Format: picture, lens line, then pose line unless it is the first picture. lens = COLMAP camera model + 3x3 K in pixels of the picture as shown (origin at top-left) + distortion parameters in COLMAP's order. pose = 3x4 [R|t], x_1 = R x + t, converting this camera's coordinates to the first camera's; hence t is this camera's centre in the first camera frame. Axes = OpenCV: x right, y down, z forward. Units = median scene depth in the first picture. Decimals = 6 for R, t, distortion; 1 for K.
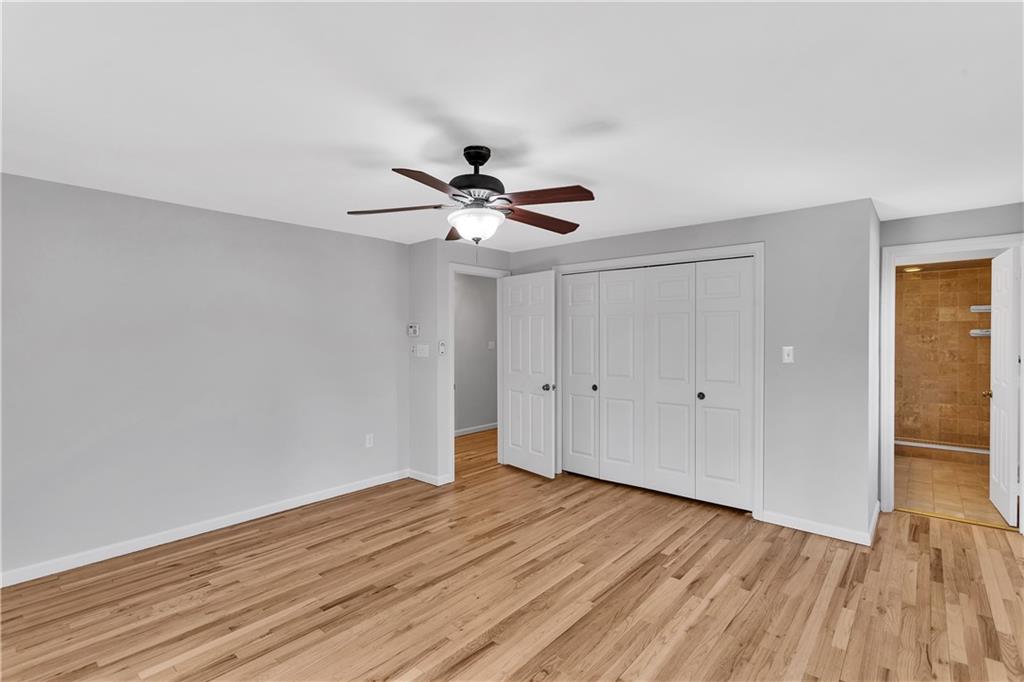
lens RADIAL K [[474.5, 0, 506.6], [0, 474.5, 337.5], [0, 0, 1]] dist [0.004042, 0.000965]
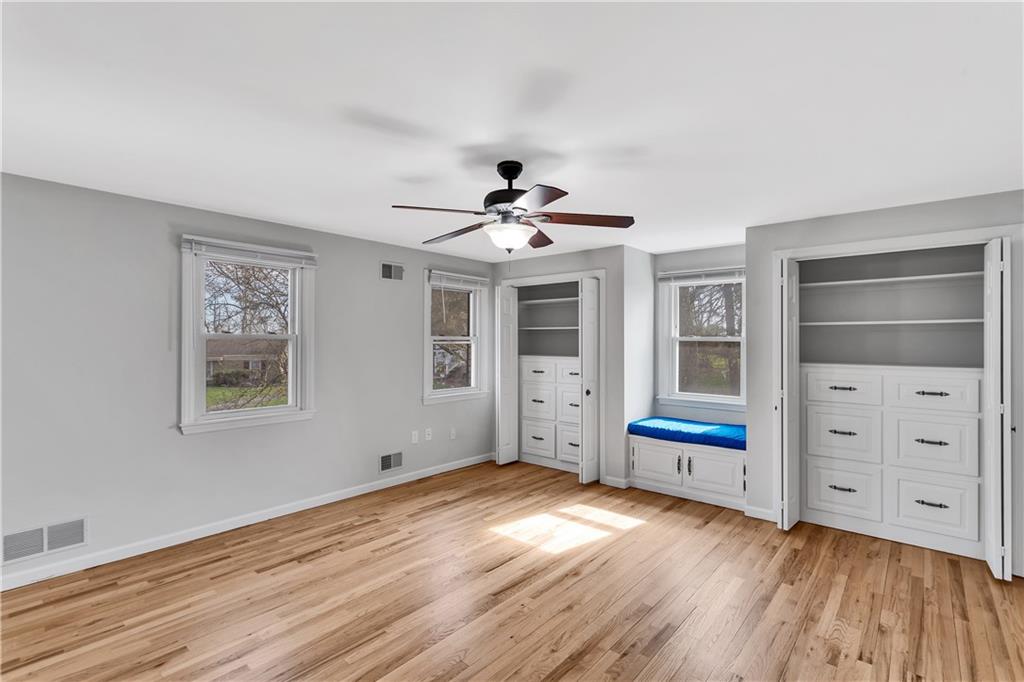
lens RADIAL K [[474.5, 0, 508.3], [0, 474.5, 340.5], [0, 0, 1]] dist [0.004042, 0.000965]
pose [[-0.999923, -0.000974, -0.012359, -0.045912], [-0.000910, 0.999986, -0.005163, 0.002173], [0.012364, -0.005151, -0.999910, 2.030054]]
